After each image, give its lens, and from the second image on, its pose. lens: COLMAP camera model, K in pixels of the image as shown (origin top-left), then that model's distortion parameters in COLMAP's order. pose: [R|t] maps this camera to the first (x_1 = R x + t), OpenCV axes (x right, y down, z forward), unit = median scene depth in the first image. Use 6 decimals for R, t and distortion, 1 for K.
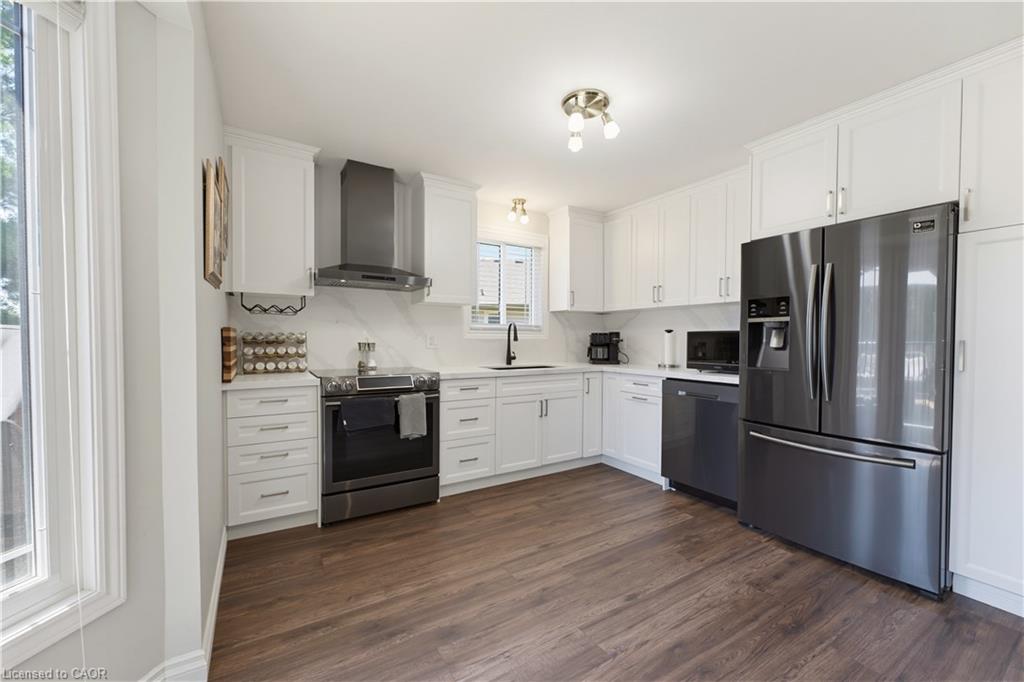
lens RADIAL K [[403.5, 0, 512.1], [0, 403.5, 344.3], [0, 0, 1]] dist [-0.002265, -0.000198]
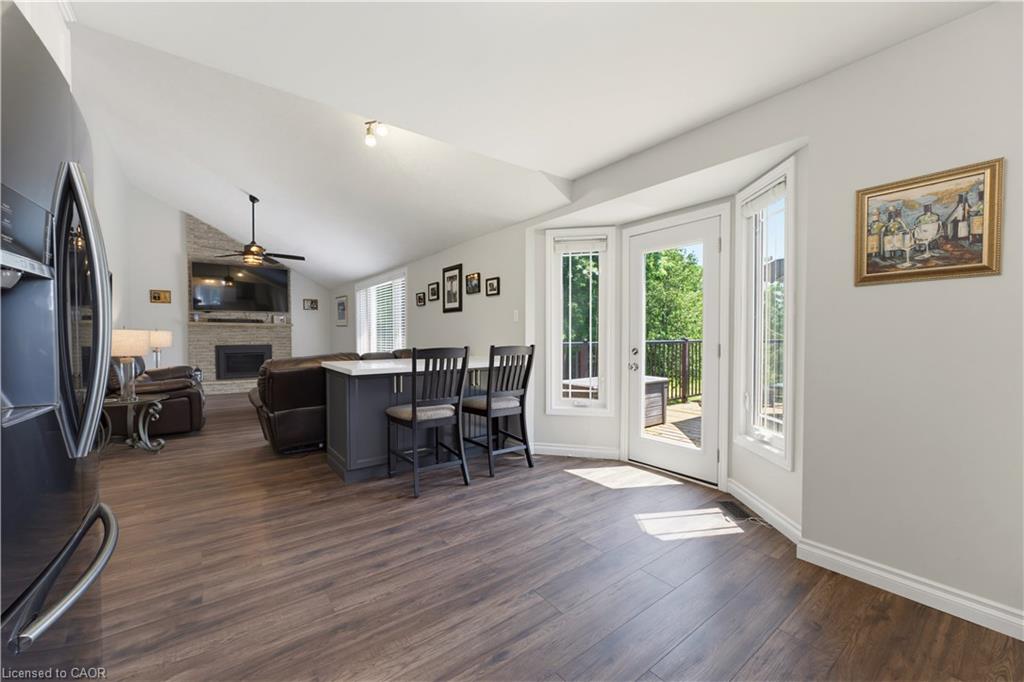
lens RADIAL K [[403.5, 0, 512.1], [0, 403.5, 344.3], [0, 0, 1]] dist [-0.002265, -0.000198]
pose [[-0.995414, -0.002141, -0.095640, 0.394138], [-0.005574, 0.999349, 0.035636, -0.018640], [0.095501, 0.036005, -0.994778, 1.999808]]
